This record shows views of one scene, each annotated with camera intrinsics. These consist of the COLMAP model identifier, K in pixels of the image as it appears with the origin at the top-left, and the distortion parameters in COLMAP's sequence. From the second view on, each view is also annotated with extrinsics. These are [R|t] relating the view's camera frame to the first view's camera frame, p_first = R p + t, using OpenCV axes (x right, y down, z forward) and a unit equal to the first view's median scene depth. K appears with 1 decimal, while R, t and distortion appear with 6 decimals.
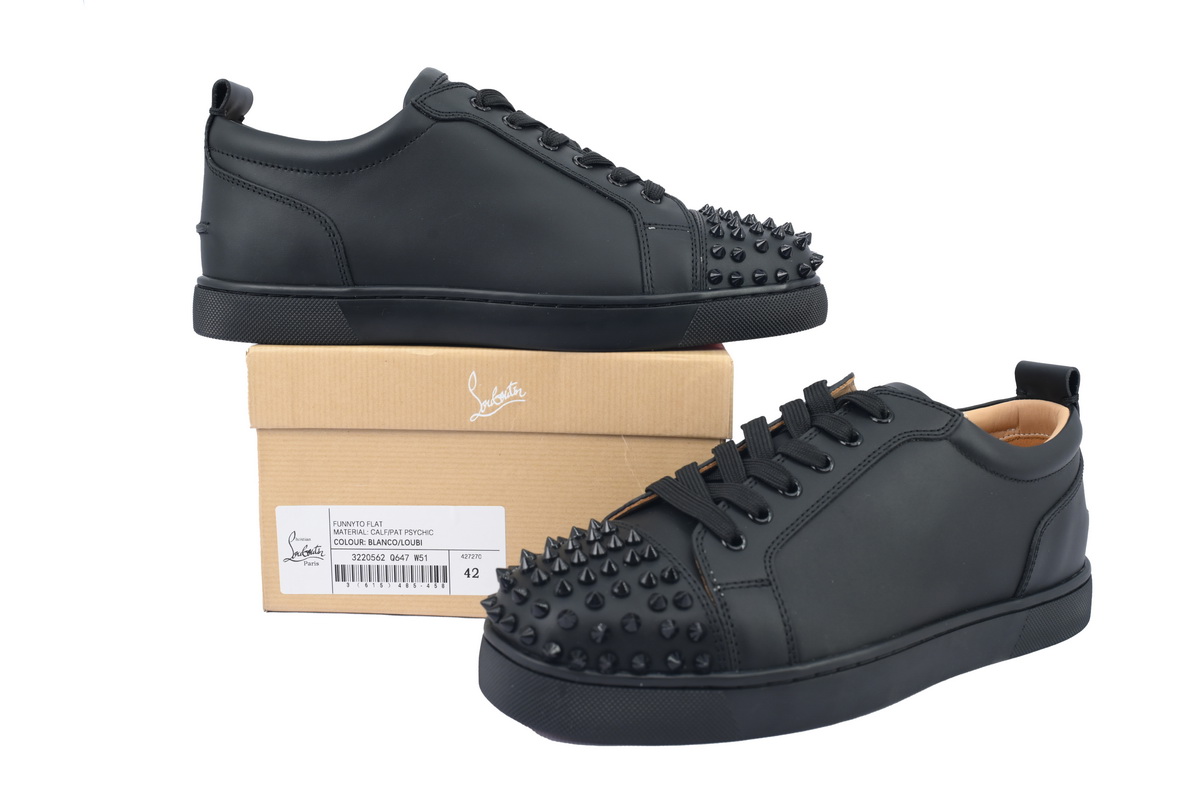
lens RADIAL K [[949.7, 0, 600.0], [0, 949.7, 400.0], [0, 0, 1]] dist [-0.004332, -0.002636]
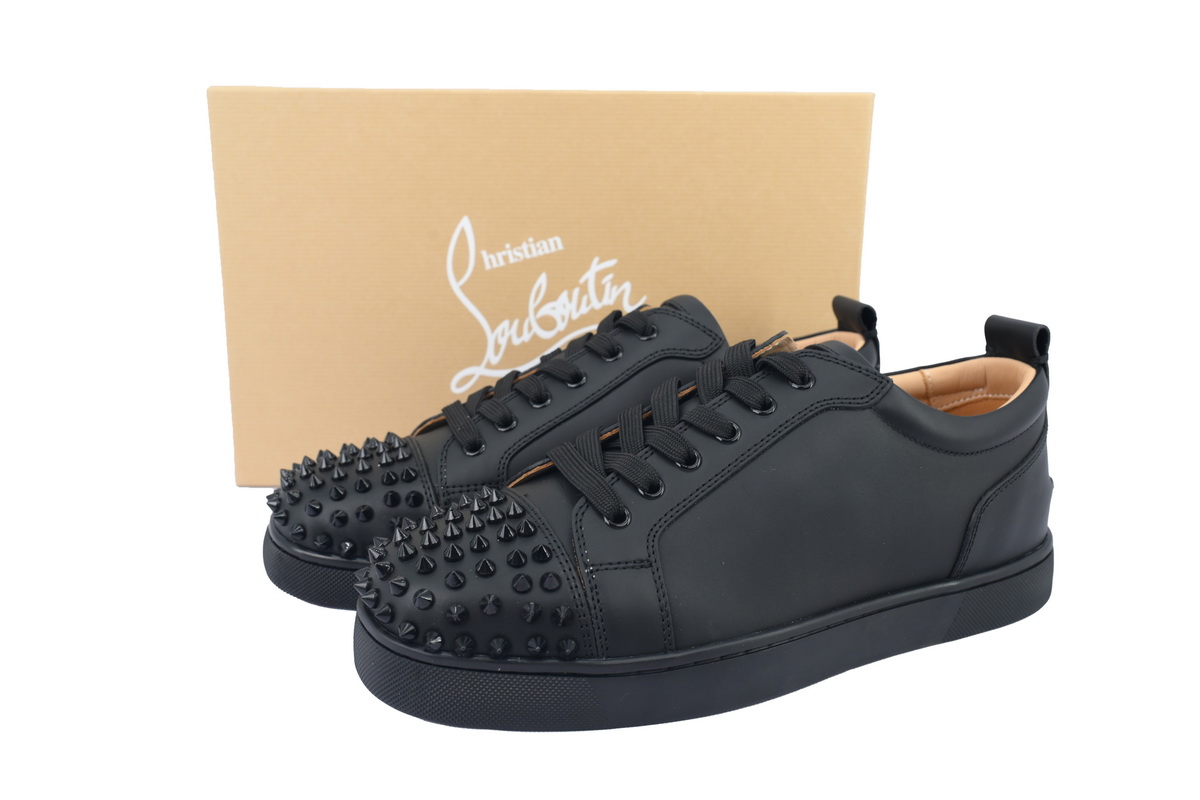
lens RADIAL K [[949.7, 0, 600.0], [0, 949.7, 400.0], [0, 0, 1]] dist [-0.004332, -0.002636]
pose [[0.996534, 0.015971, -0.081639, 0.194452], [-0.009147, 0.996484, 0.083280, -0.042864], [0.082682, -0.082244, 0.993176, 0.080603]]
